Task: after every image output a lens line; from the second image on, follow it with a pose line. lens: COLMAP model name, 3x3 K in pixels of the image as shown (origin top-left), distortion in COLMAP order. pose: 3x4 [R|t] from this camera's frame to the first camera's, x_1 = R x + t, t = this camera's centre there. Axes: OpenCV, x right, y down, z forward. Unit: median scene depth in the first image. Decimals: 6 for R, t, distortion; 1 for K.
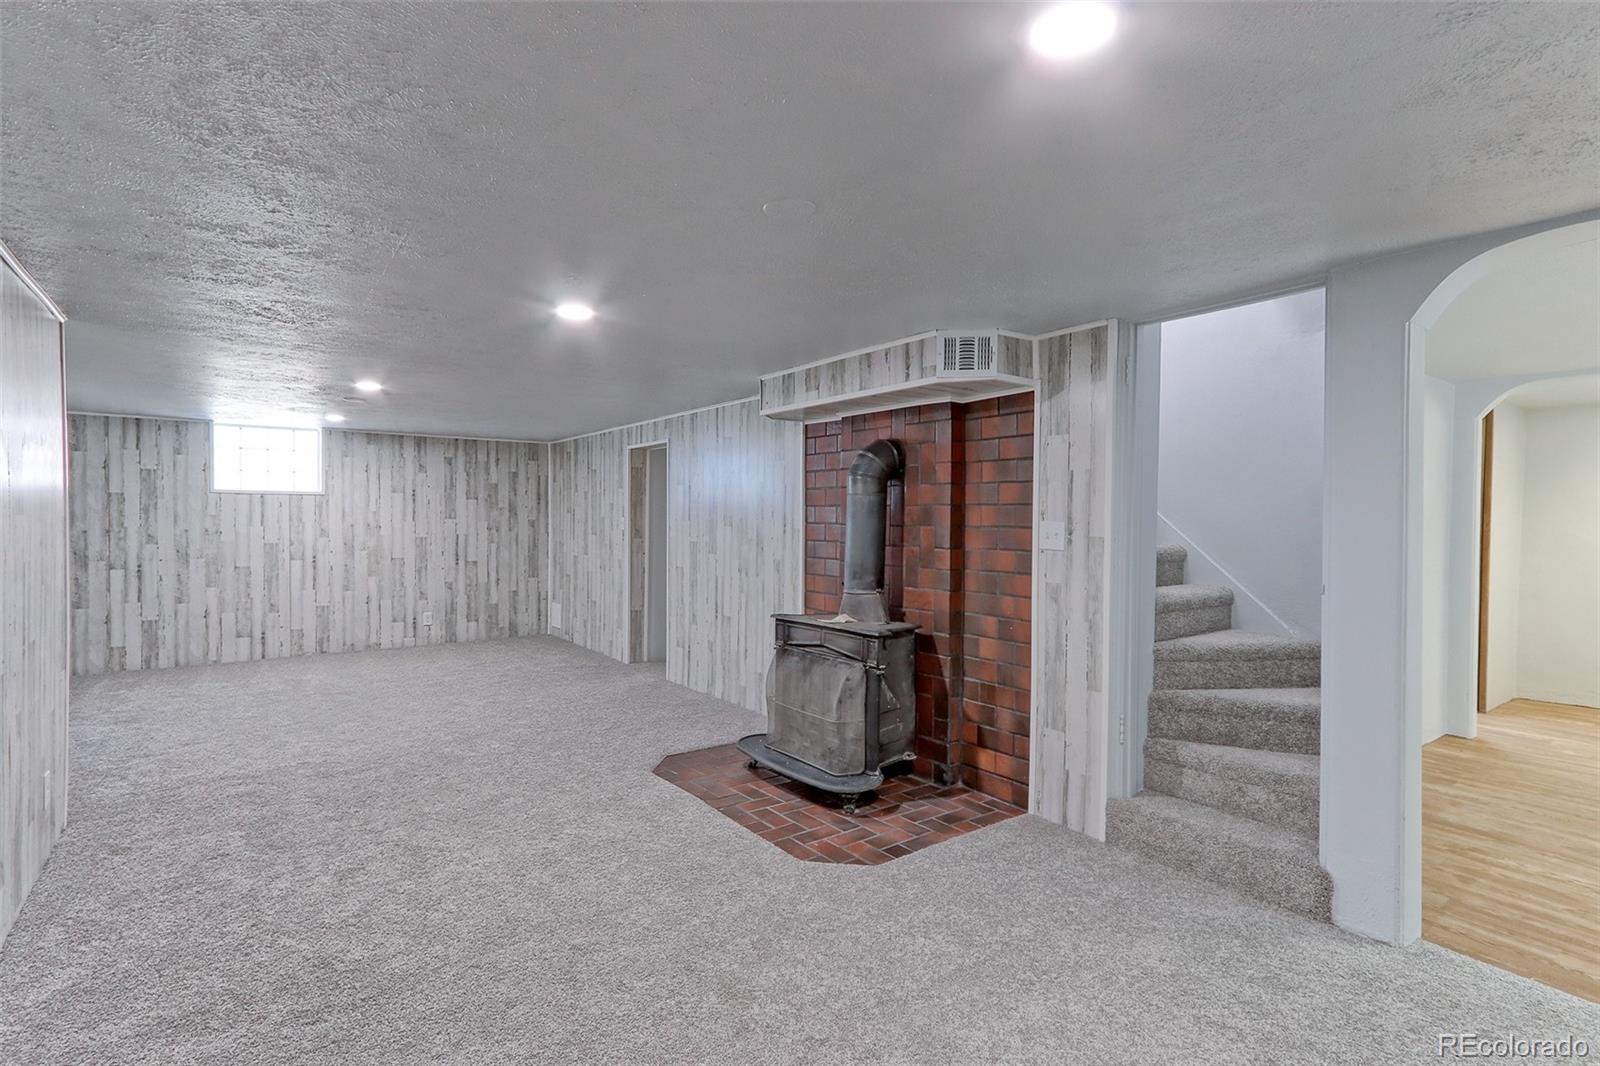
lens RADIAL K [[756.2, 0, 800.0], [0, 756.2, 533.0], [0, 0, 1]] dist [0.021331, 0.000080]
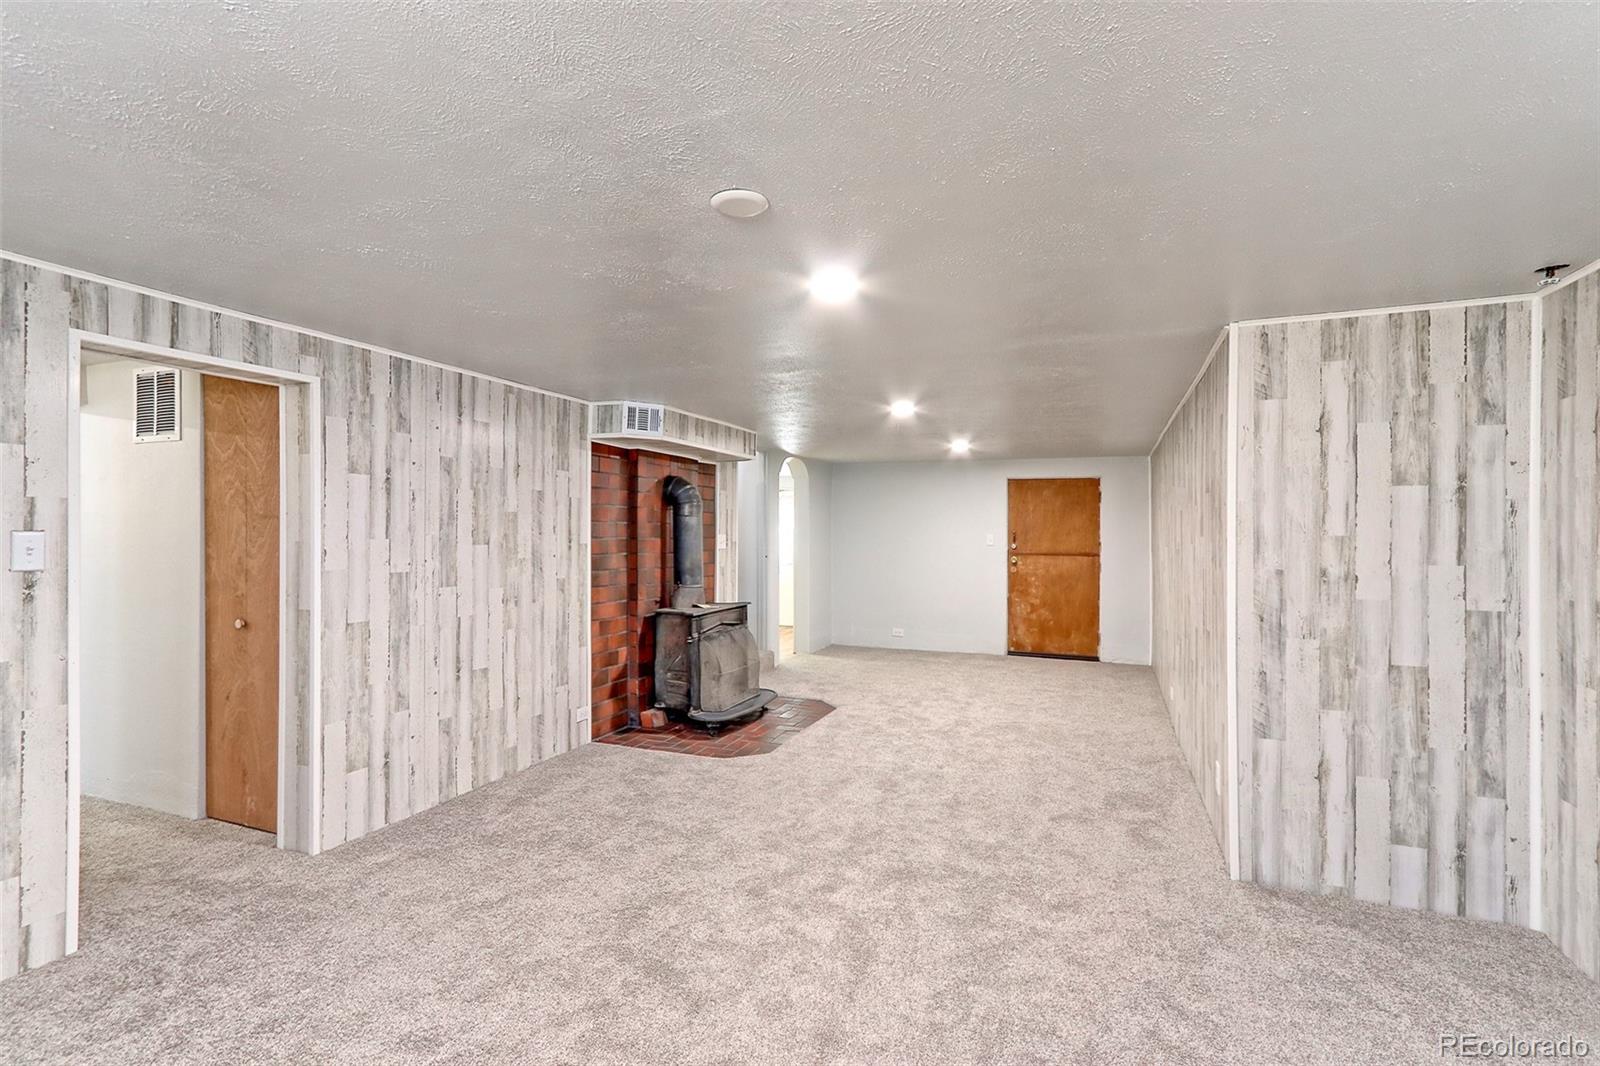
lens RADIAL K [[756.2, 0, 792.9], [0, 756.2, 532.0], [0, 0, 1]] dist [-0.001261, -0.000121]
pose [[-0.499431, -0.005957, 0.866333, -0.959933], [0.010525, 0.999861, 0.012942, -0.029787], [-0.866290, 0.015581, -0.499299, 1.212258]]
